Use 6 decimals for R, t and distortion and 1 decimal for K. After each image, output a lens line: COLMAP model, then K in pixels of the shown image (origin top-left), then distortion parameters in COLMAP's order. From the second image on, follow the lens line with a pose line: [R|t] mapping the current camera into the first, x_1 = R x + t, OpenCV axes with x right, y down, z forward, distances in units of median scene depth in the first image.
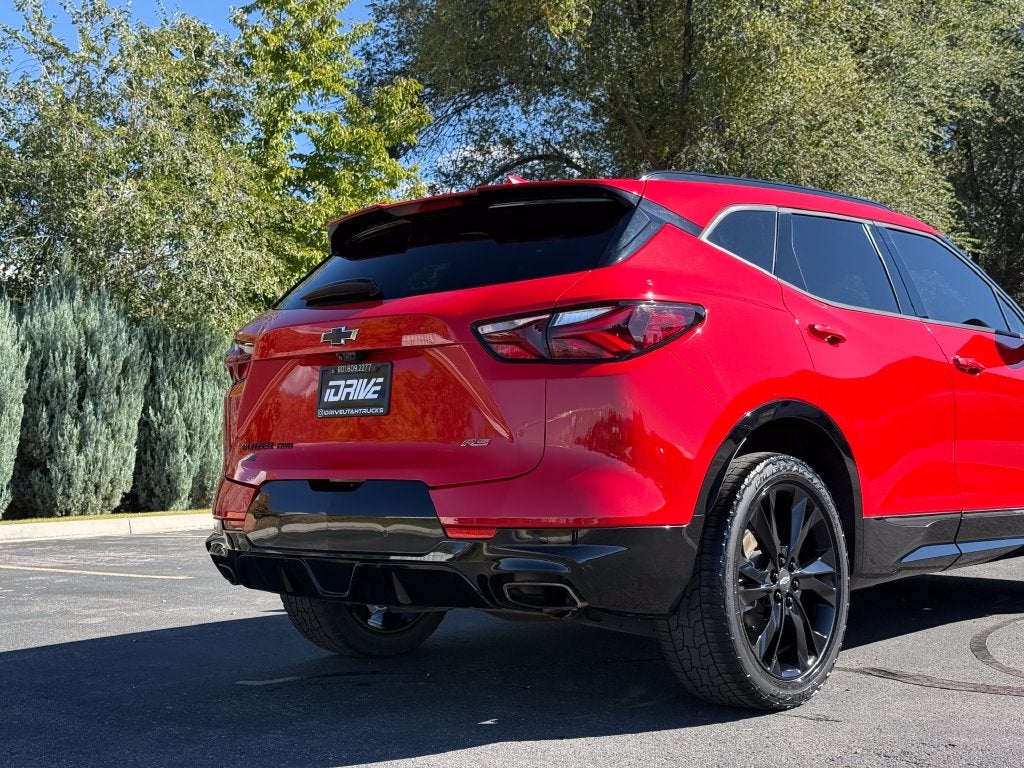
lens RADIAL K [[1400.4, 0, 509.9], [0, 1400.4, 386.6], [0, 0, 1]] dist [0.123028, 0.000000]
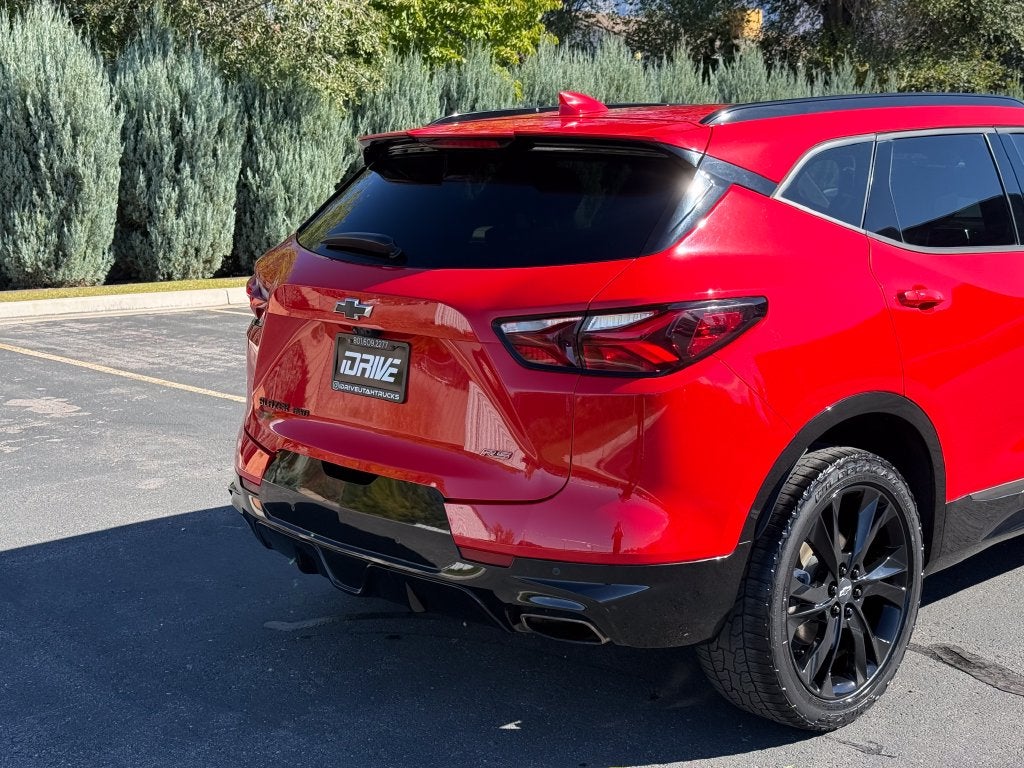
lens RADIAL K [[1400.4, 0, 507.1], [0, 1400.4, 381.9], [0, 0, 1]] dist [0.123028, 0.000000]
pose [[0.995637, 0.036061, -0.086060, 0.051300], [-0.017778, 0.978721, 0.204426, -0.165557], [0.091600, -0.202004, 0.975092, 0.124618]]
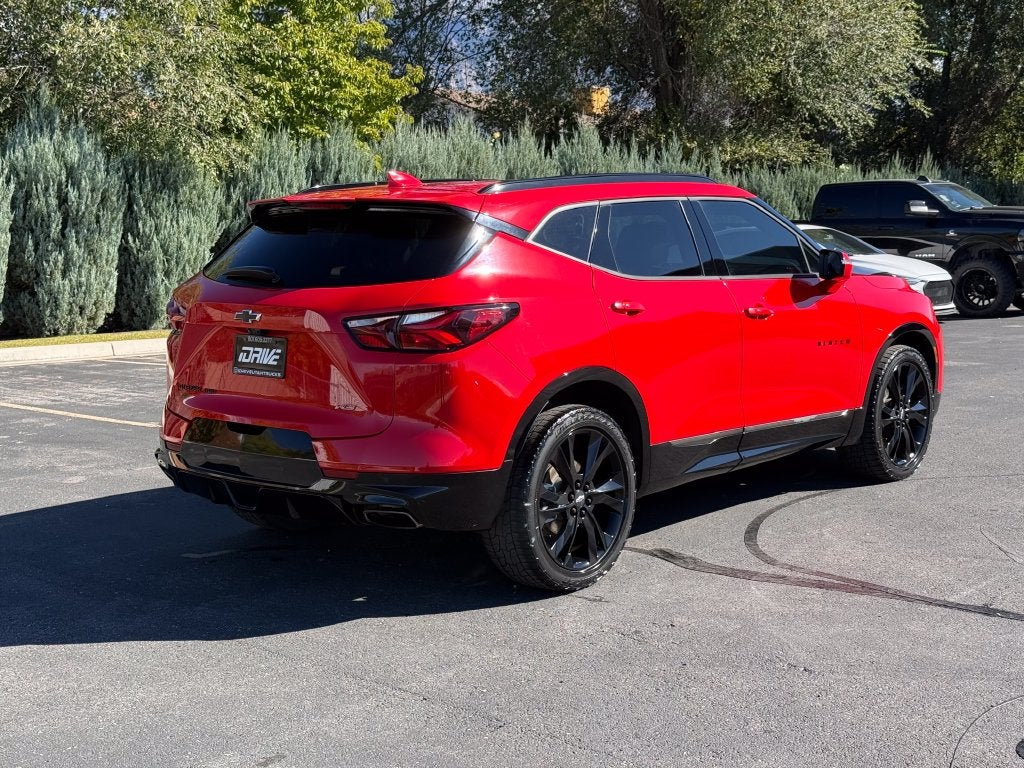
lens RADIAL K [[1400.4, 0, 515.9], [0, 1400.4, 373.6], [0, 0, 1]] dist [0.123028, 0.000000]
pose [[0.999831, 0.015299, 0.010150, 0.112516], [-0.016650, 0.988543, 0.150021, -0.176645], [-0.007738, -0.150164, 0.988631, -0.306848]]
